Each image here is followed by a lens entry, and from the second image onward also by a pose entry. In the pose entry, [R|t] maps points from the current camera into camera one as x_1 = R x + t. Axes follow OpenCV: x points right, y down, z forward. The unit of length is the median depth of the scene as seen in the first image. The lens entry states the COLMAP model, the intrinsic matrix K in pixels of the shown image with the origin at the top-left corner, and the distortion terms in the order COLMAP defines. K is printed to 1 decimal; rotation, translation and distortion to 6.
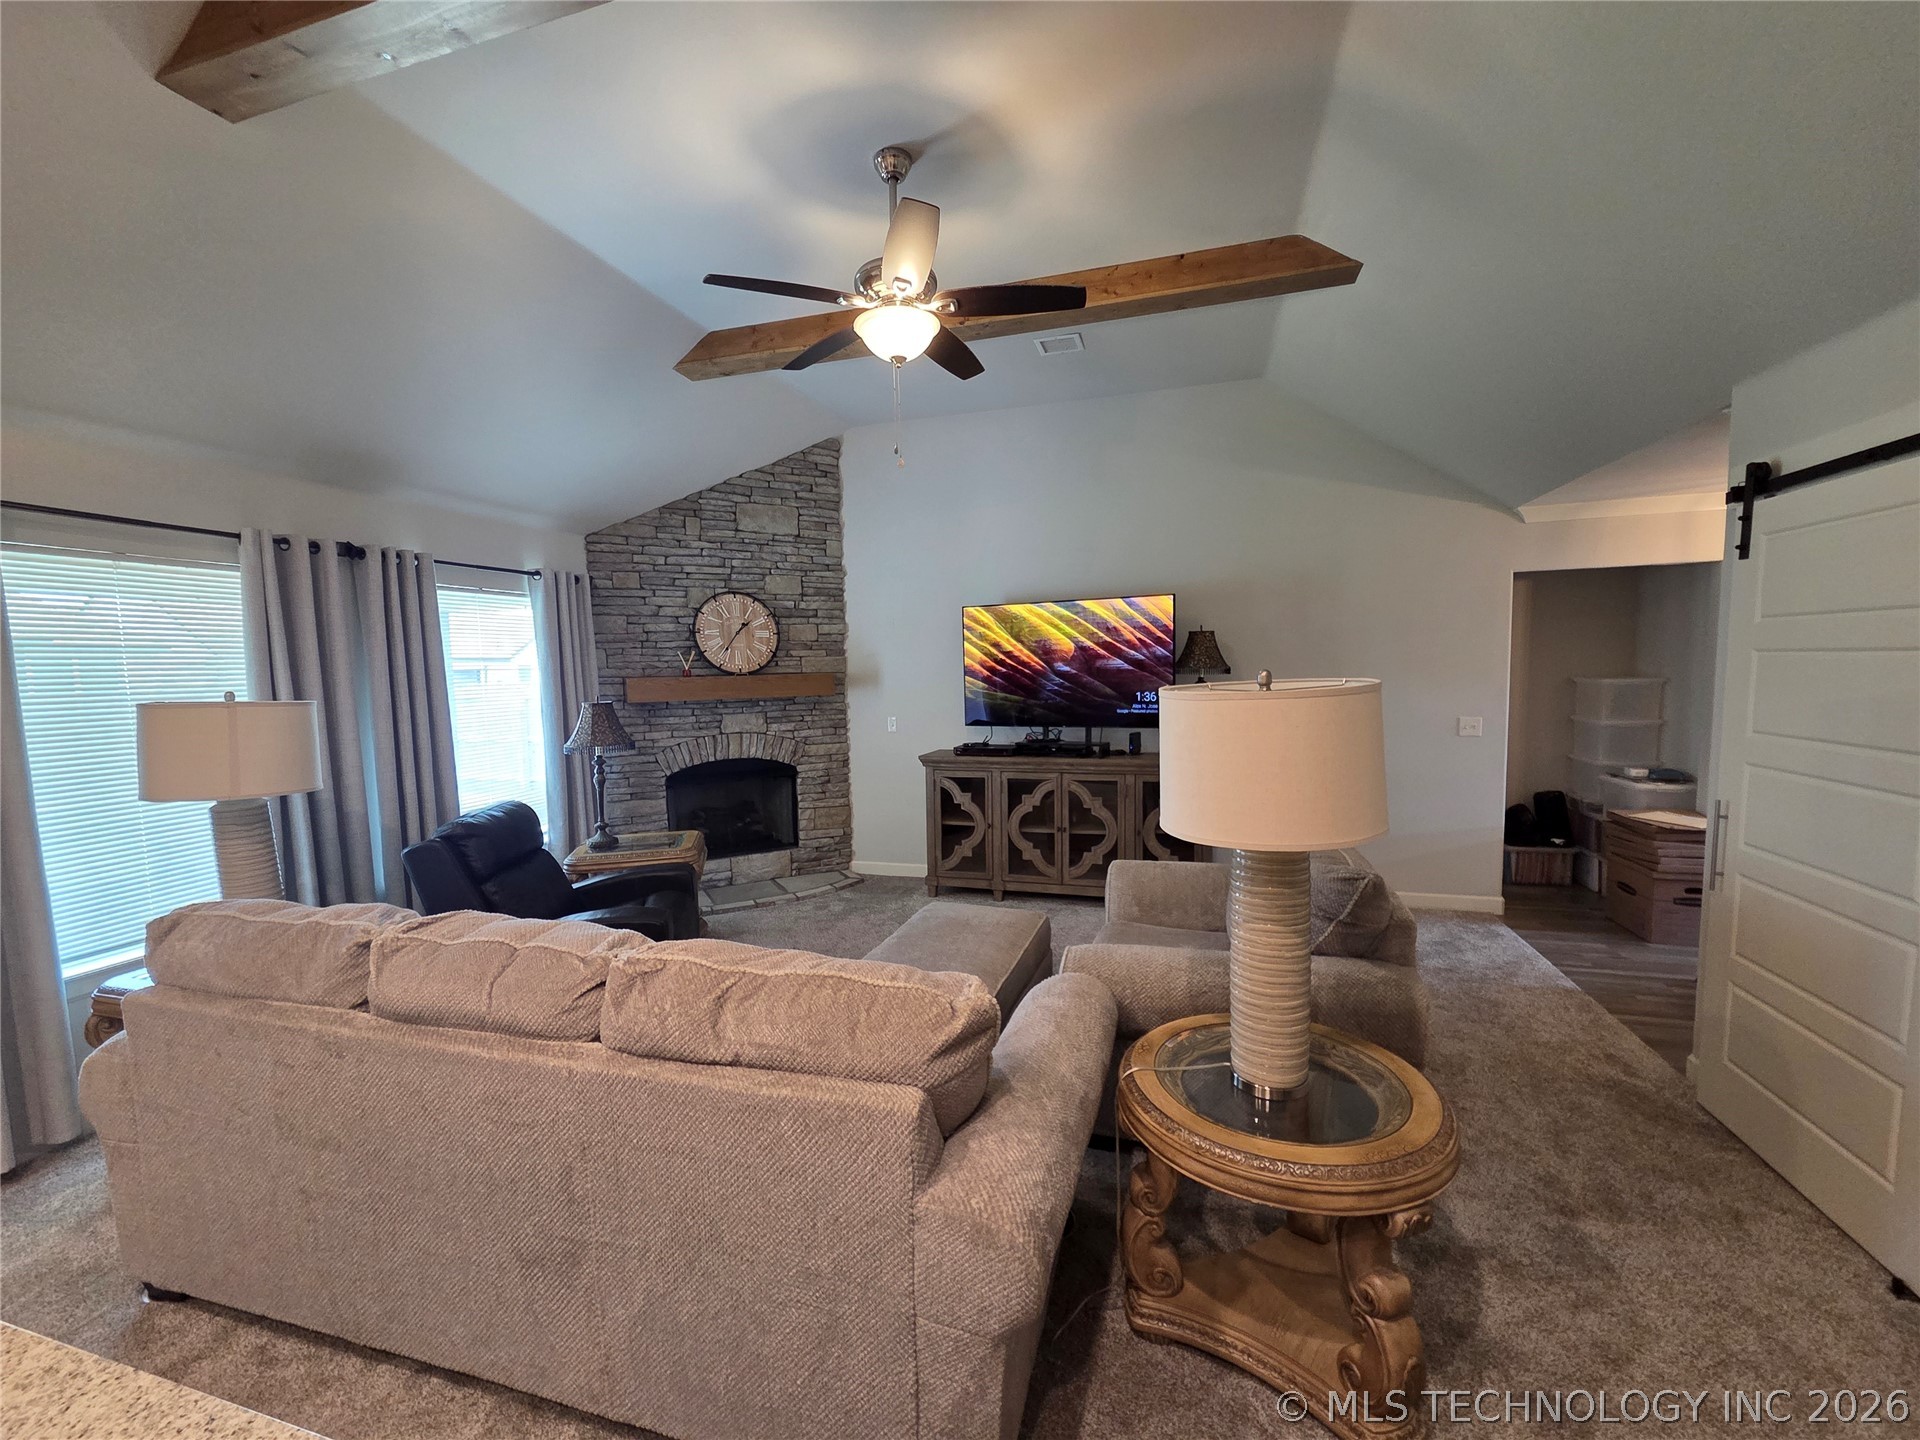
lens RADIAL K [[786.7, 0, 966.5], [0, 786.7, 723.2], [0, 0, 1]] dist [0.007602, -0.001985]
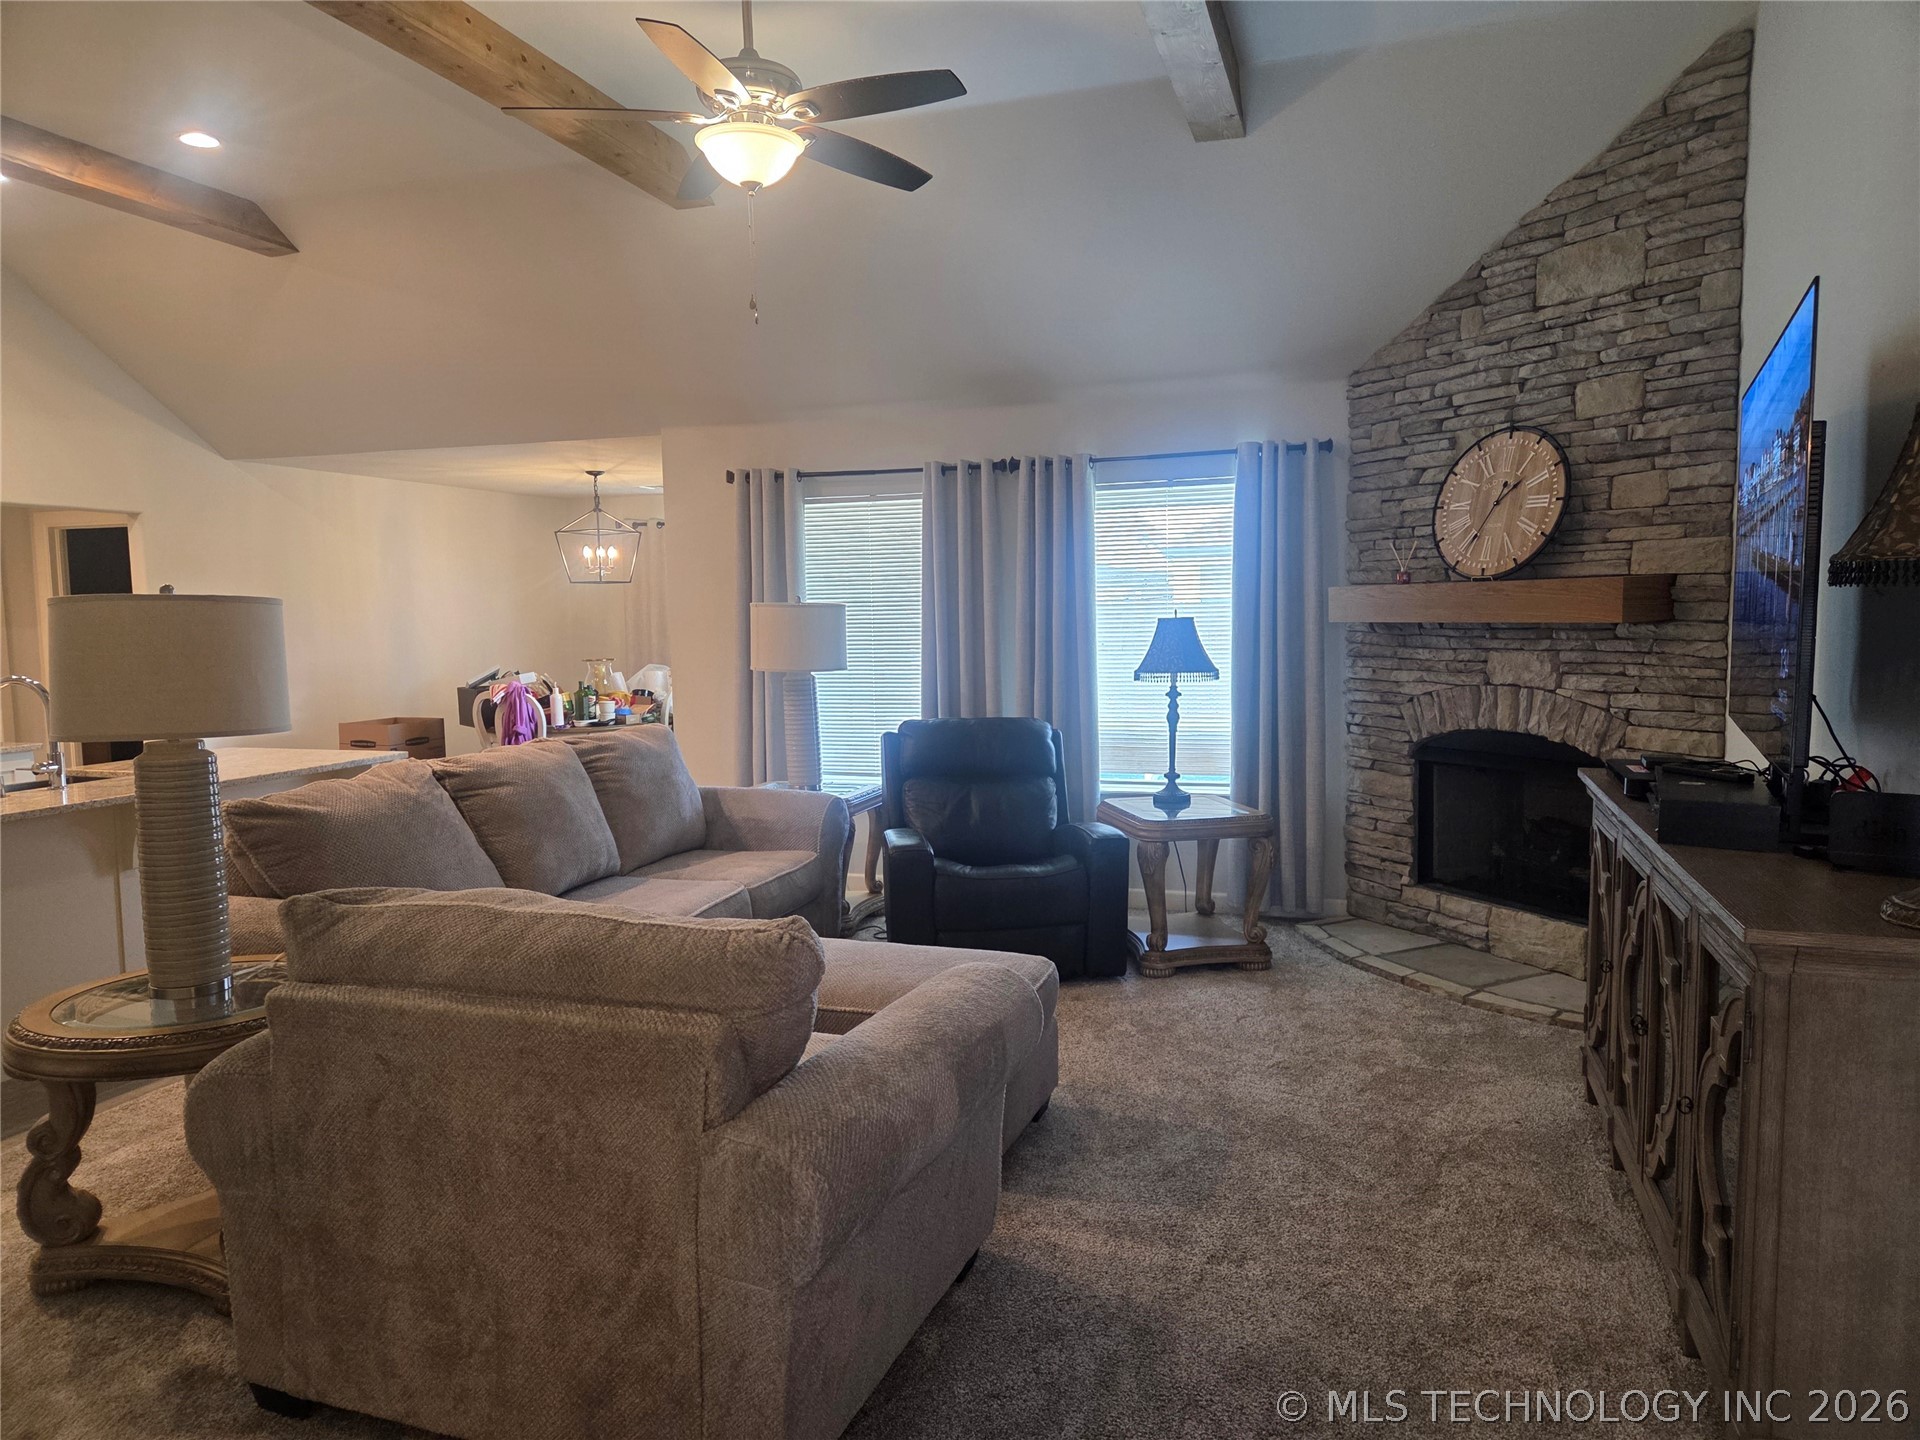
lens RADIAL K [[1289.6, 0, 967.3], [0, 1289.6, 725.1], [0, 0, 1]] dist [0.005471, -0.001788]
pose [[-0.035478, 0.113327, -0.992924, 0.634927], [-0.054078, 0.991876, 0.115140, -0.044513], [0.997906, 0.057780, -0.029061, 0.661964]]
